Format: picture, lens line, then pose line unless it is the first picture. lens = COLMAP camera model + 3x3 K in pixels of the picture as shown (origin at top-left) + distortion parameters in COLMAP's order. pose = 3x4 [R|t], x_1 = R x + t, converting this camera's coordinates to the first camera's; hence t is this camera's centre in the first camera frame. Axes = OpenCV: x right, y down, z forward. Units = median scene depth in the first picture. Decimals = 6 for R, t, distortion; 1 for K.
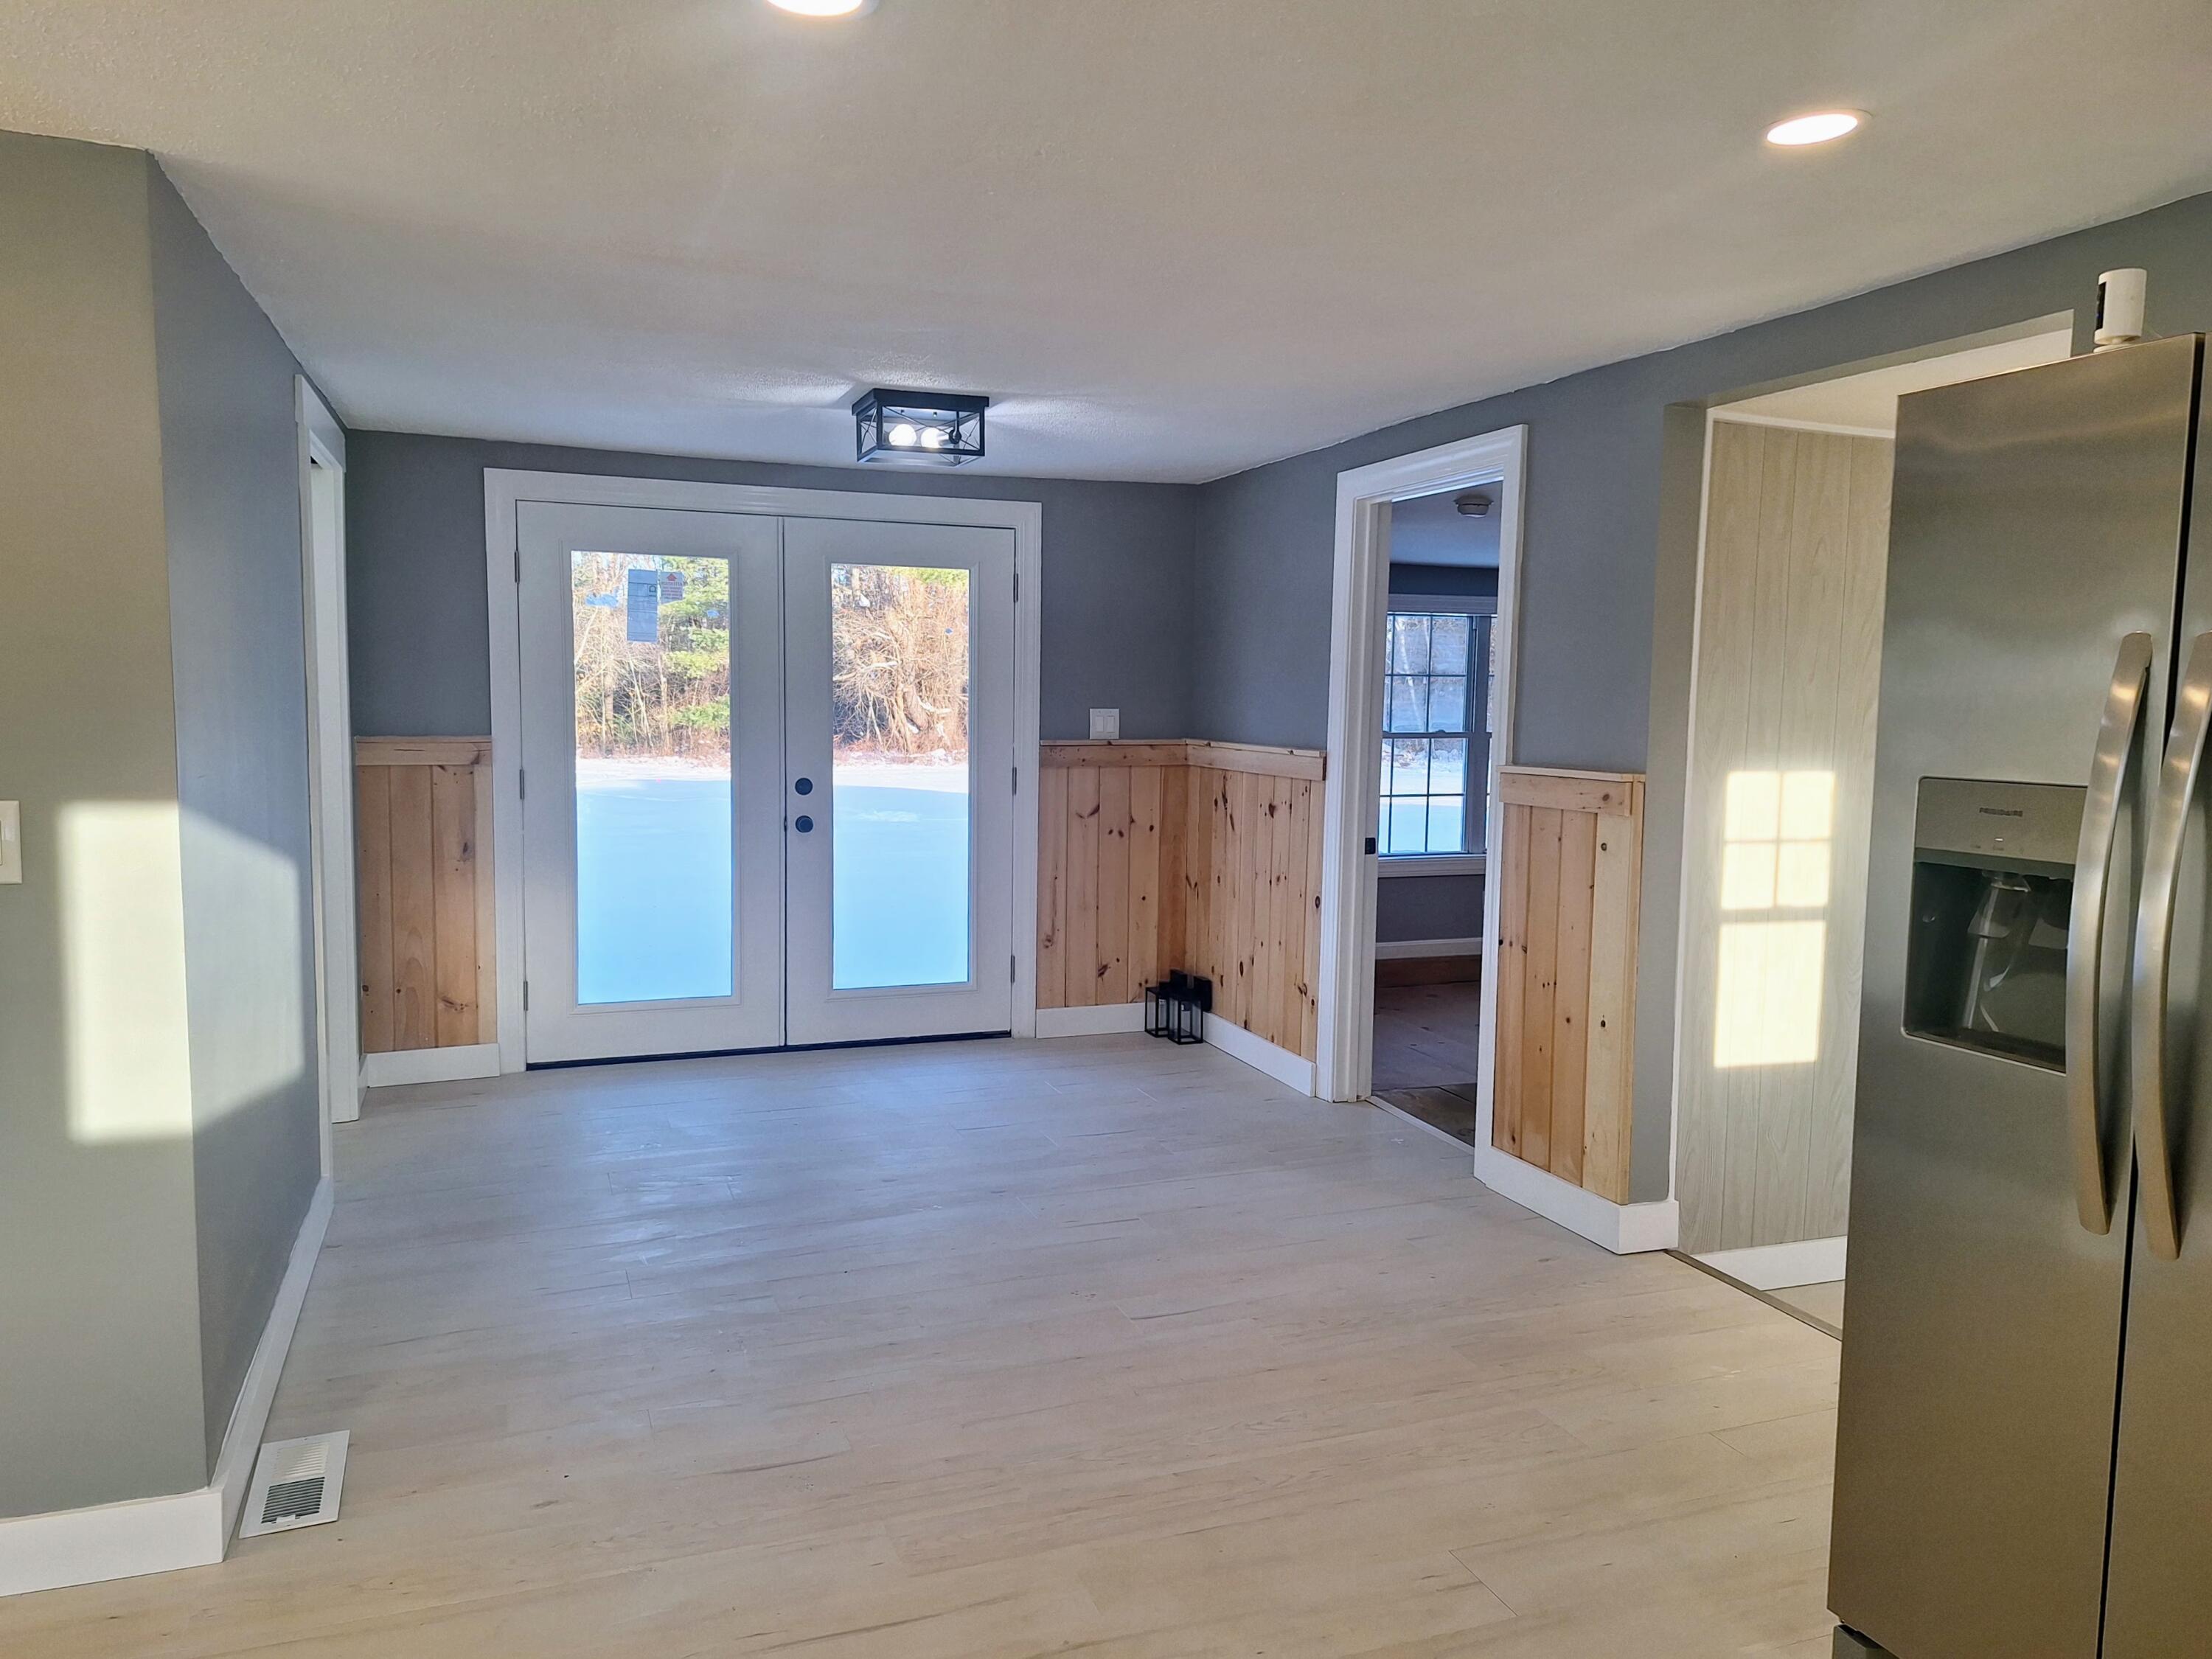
lens RADIAL K [[1555.6, 0, 1106.4], [0, 1555.6, 819.2], [0, 0, 1]] dist [0.090094, -0.093014]
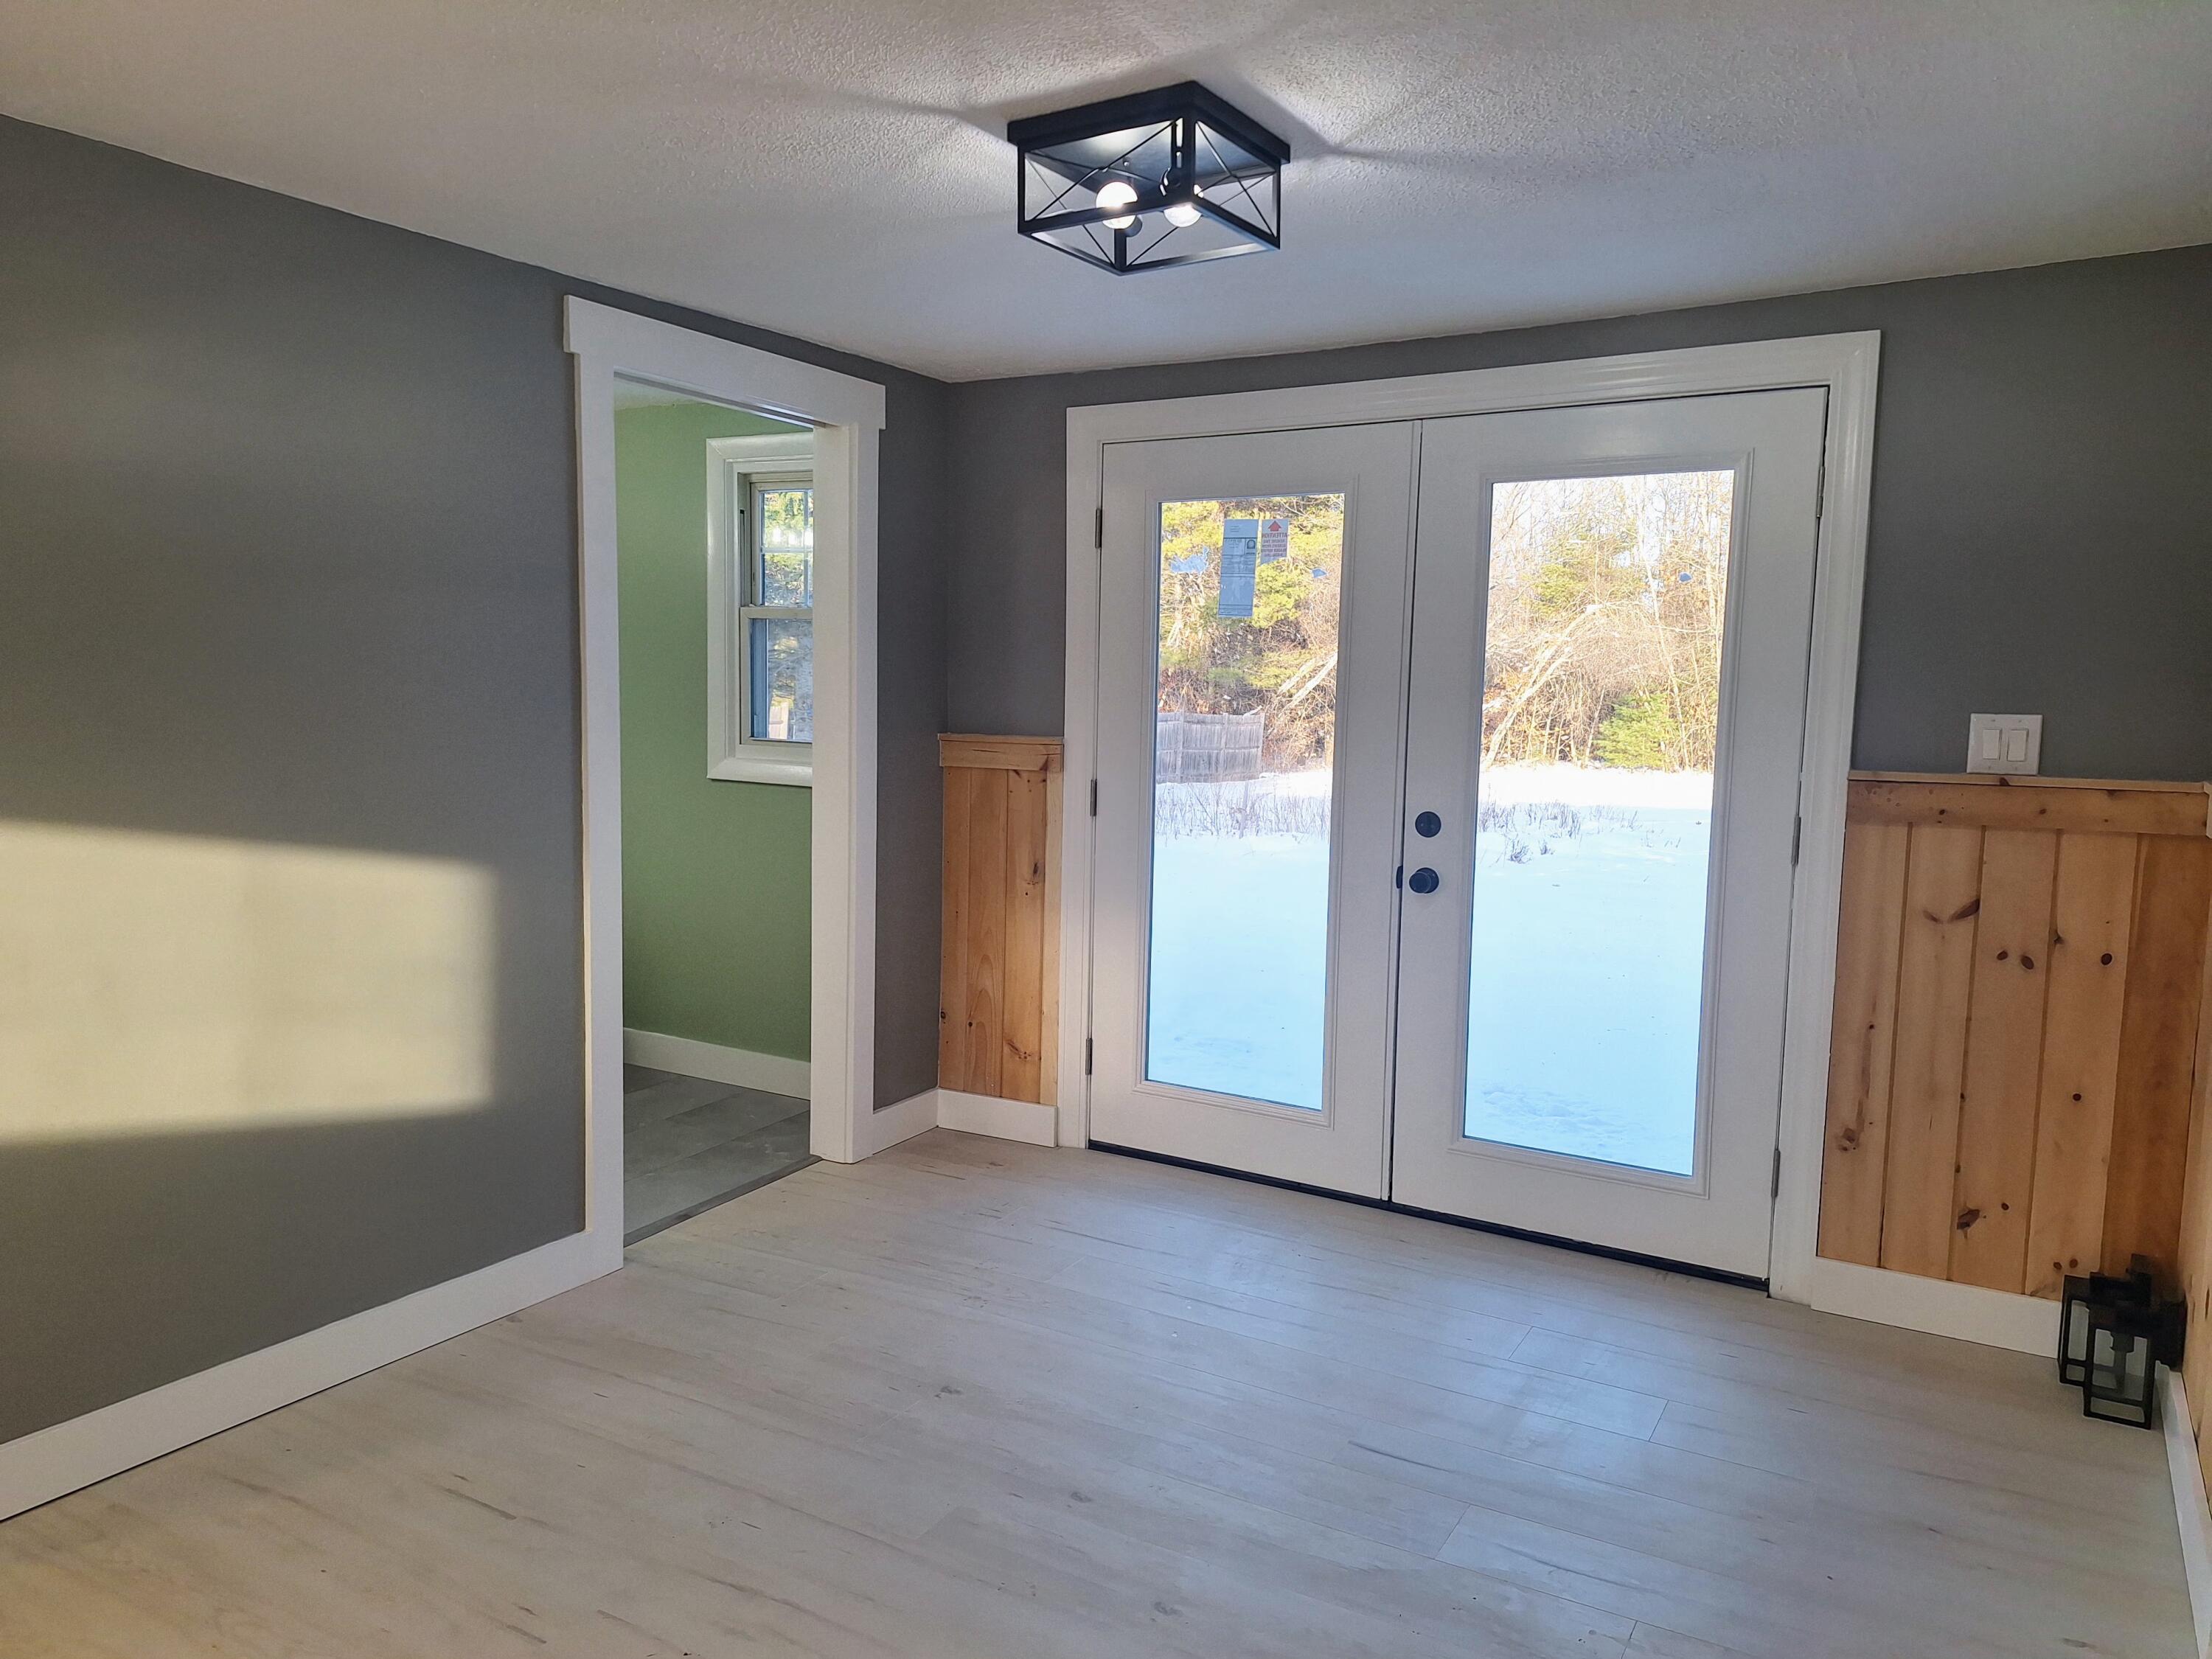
lens RADIAL K [[1555.6, 0, 1106.4], [0, 1555.6, 819.2], [0, 0, 1]] dist [0.090094, -0.093014]
pose [[0.606784, 0.072635, -0.791541, 0.247235], [-0.066074, 0.996979, 0.040835, -0.040707], [0.792116, 0.027523, 0.609750, 0.474336]]
